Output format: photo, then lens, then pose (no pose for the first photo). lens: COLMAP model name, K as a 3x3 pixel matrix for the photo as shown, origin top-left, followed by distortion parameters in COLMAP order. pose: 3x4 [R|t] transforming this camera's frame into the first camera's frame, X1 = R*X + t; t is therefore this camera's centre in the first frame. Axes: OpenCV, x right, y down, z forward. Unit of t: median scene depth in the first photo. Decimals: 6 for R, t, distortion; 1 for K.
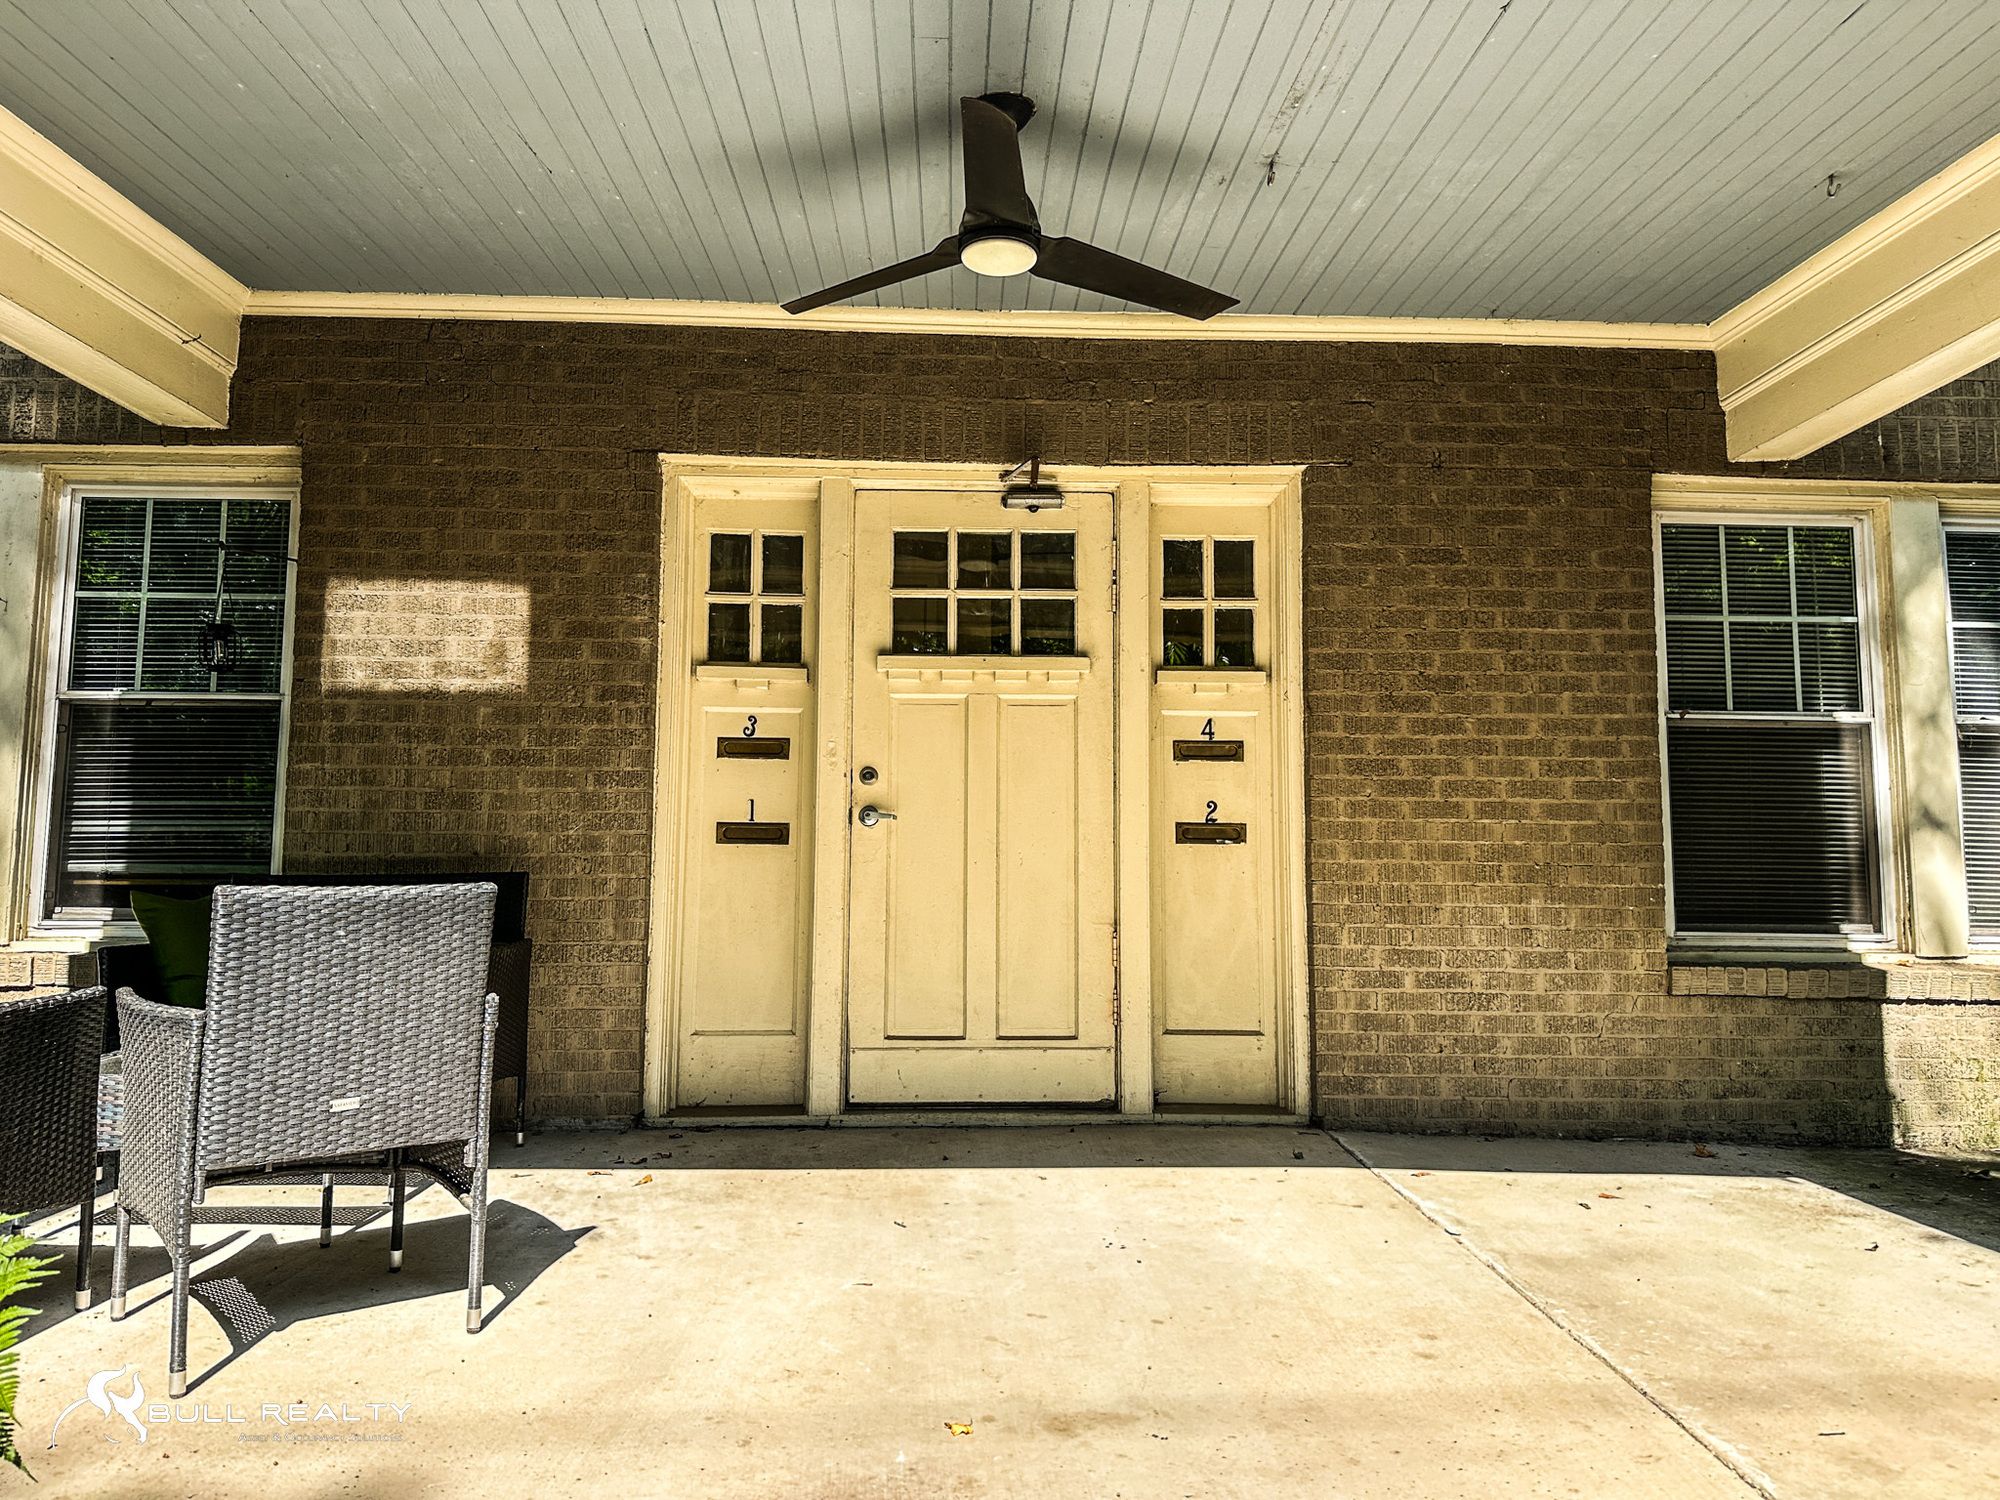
lens RADIAL K [[1406.1, 0, 1002.0], [0, 1406.1, 757.5], [0, 0, 1]] dist [0.134682, -0.243334]
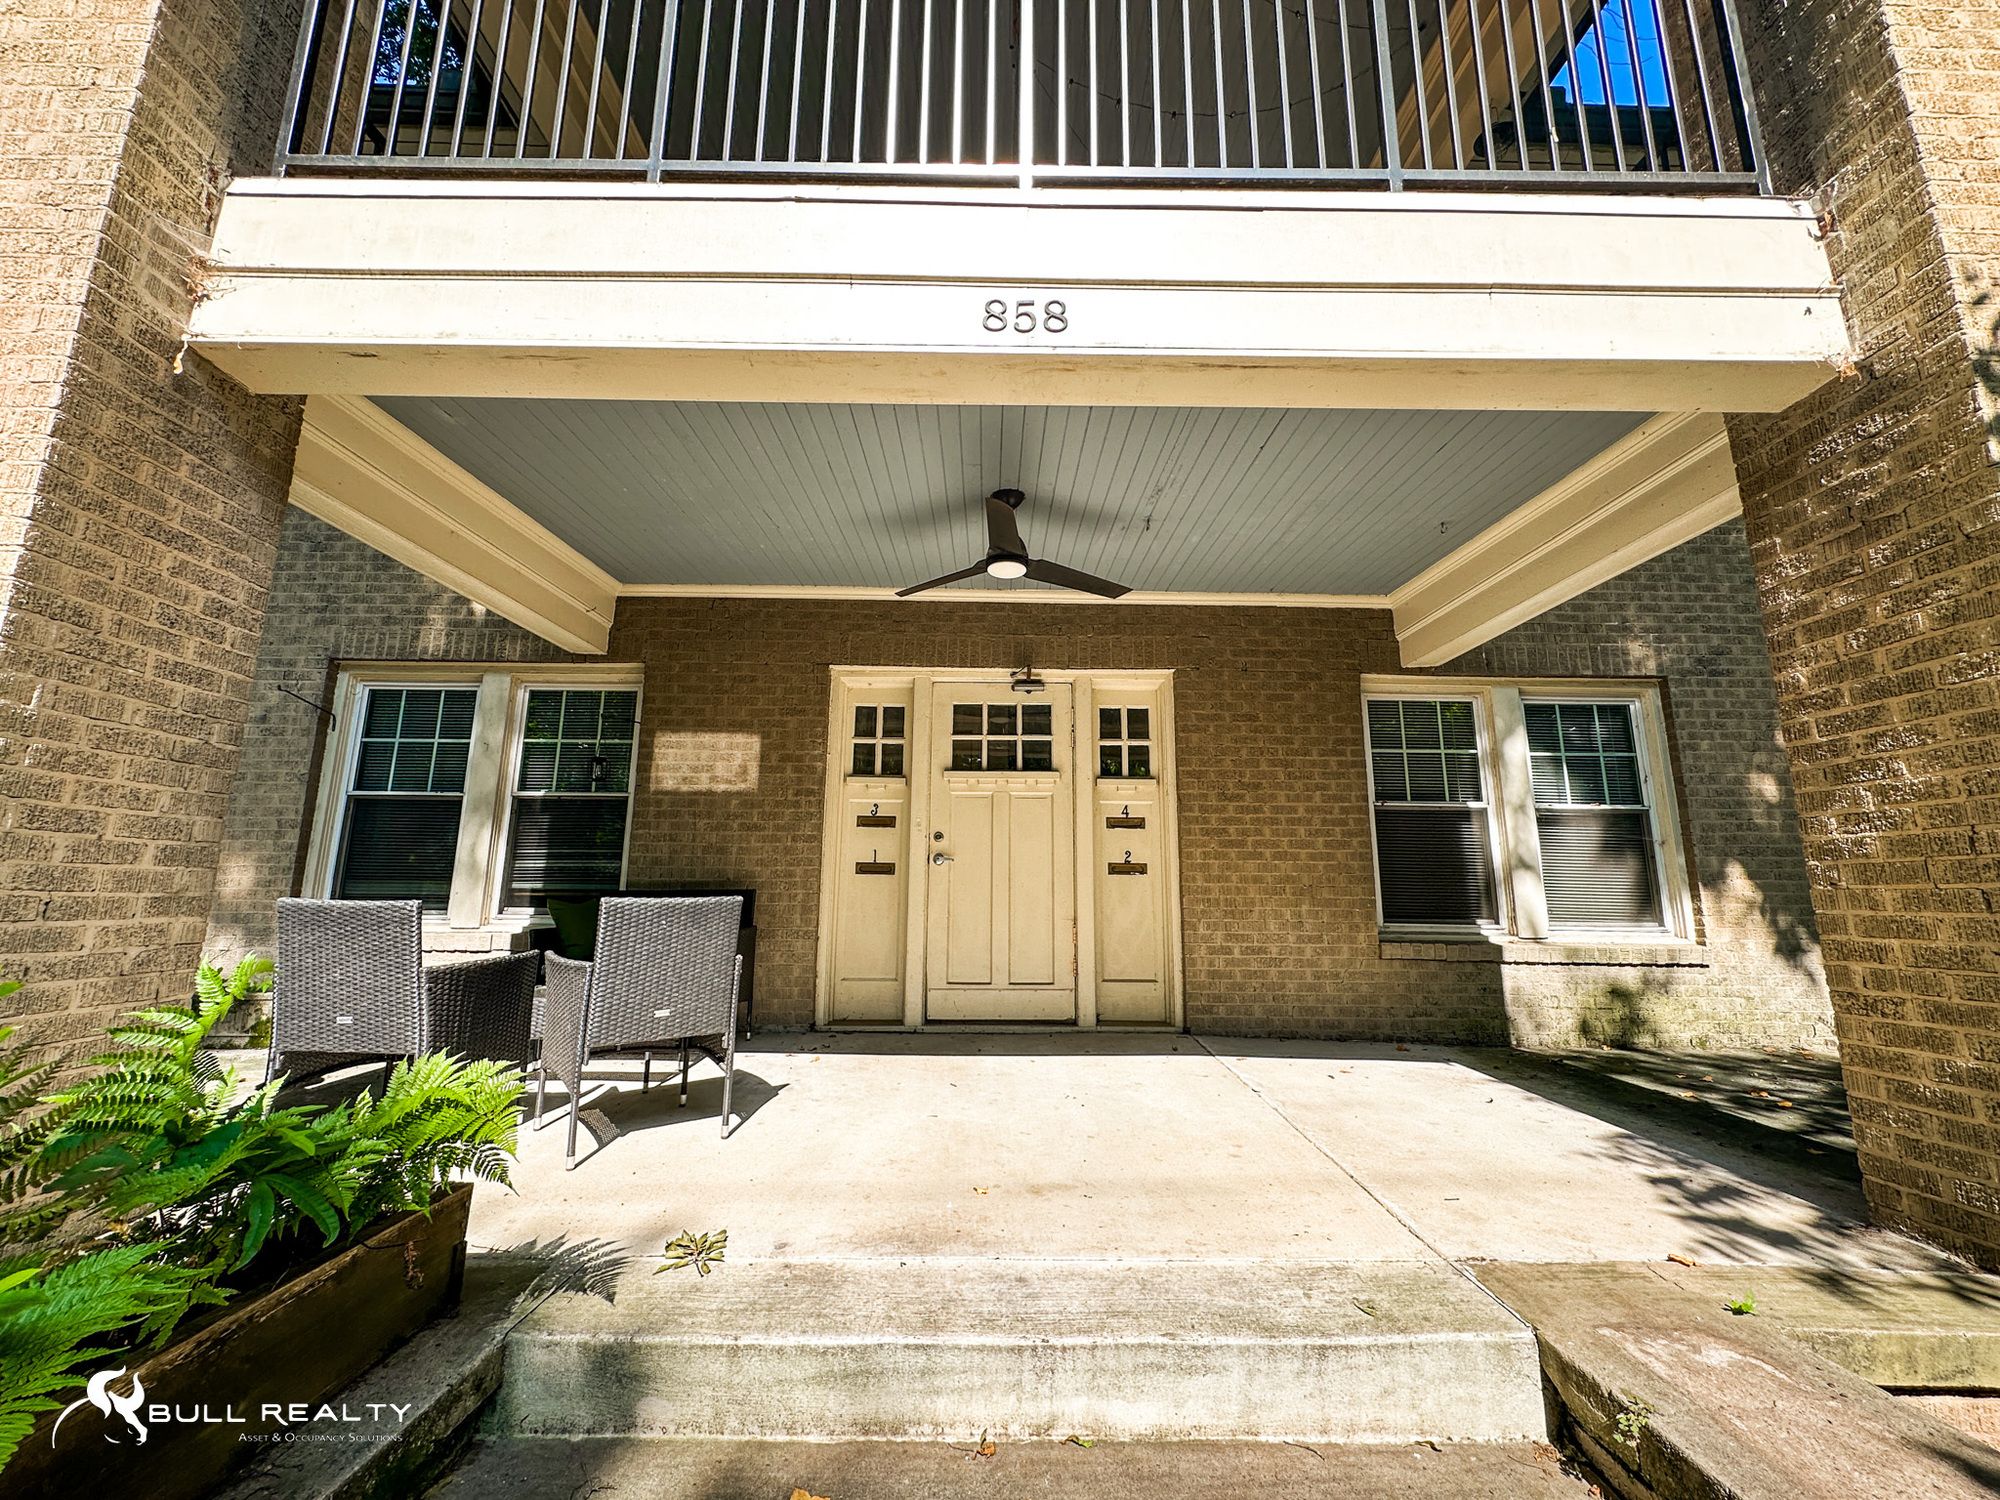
lens RADIAL K [[805.3, 0, 1000.0], [0, 805.3, 750.0], [0, 0, 1]] dist [-0.000085, 0.000089]
pose [[0.999711, -0.002235, -0.023922, 0.010034], [0.000101, 0.996046, -0.088837, -0.006593], [0.024026, 0.088809, 0.995759, -0.049068]]
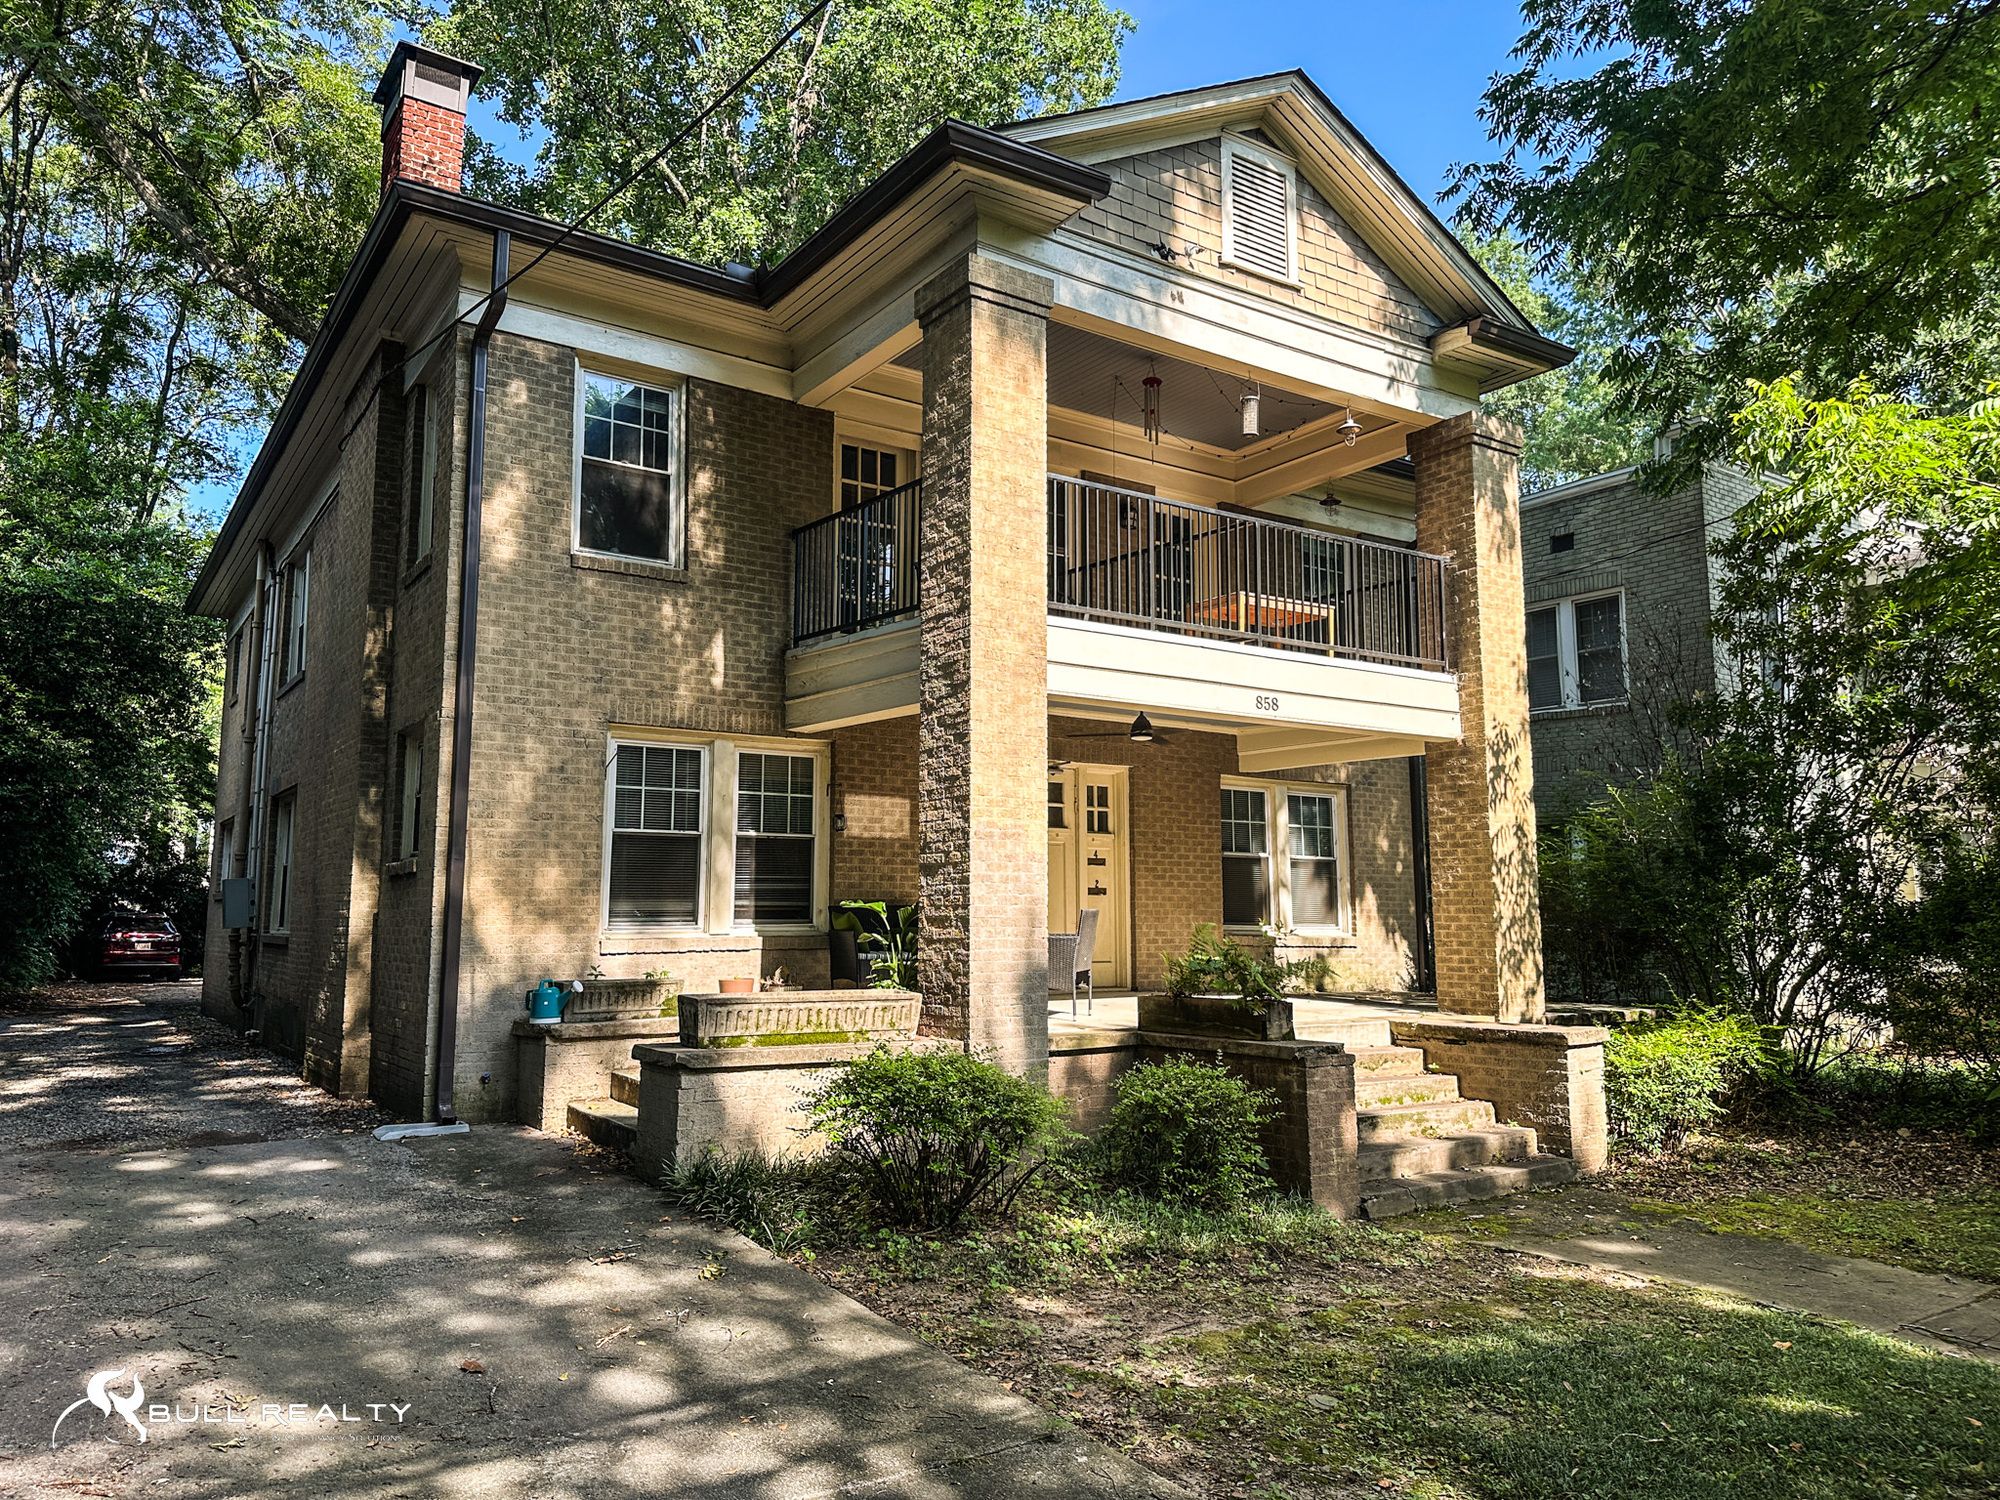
lens RADIAL K [[1406.9, 0, 1008.0], [0, 1406.9, 747.0], [0, 0, 1]] dist [0.174798, -0.379192]
pose [[0.840889, 0.061328, 0.537722, -1.598021], [-0.047134, 0.998082, -0.040123, -0.117959], [-0.539151, 0.008394, 0.842167, -1.334348]]
